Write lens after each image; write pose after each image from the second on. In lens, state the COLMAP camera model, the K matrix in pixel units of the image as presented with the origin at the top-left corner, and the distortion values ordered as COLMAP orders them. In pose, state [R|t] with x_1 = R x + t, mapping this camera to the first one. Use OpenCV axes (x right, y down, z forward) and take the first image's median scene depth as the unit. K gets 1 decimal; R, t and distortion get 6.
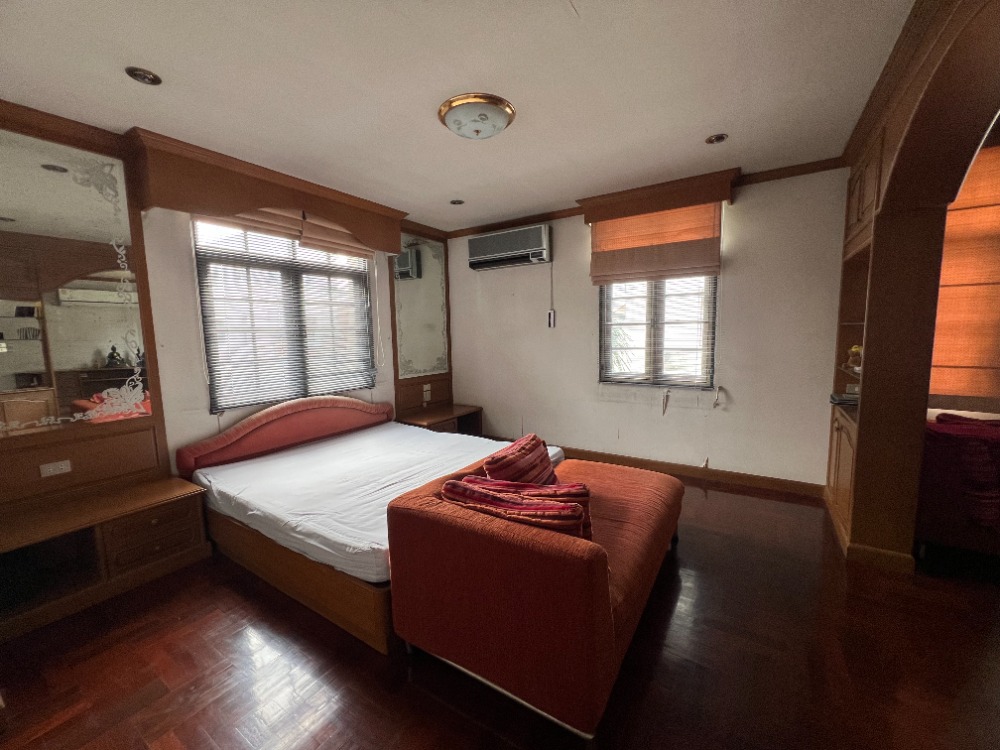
lens RADIAL K [[400.2, 0, 501.9], [0, 400.2, 376.6], [0, 0, 1]] dist [-0.002971, 0.001333]
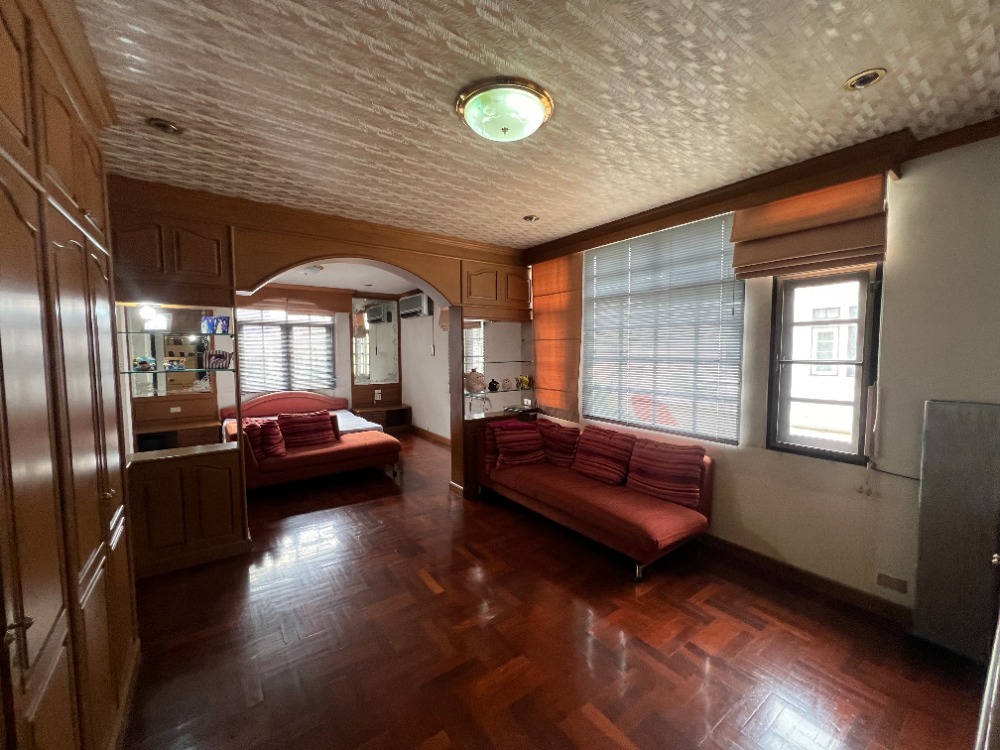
lens RADIAL K [[400.2, 0, 498.1], [0, 400.2, 374.5], [0, 0, 1]] dist [-0.002971, 0.001333]
pose [[0.929814, 0.039938, -0.365857, 1.099690], [-0.054471, 0.998080, -0.029482, -0.025025], [0.363977, 0.047342, 0.930204, -0.416505]]
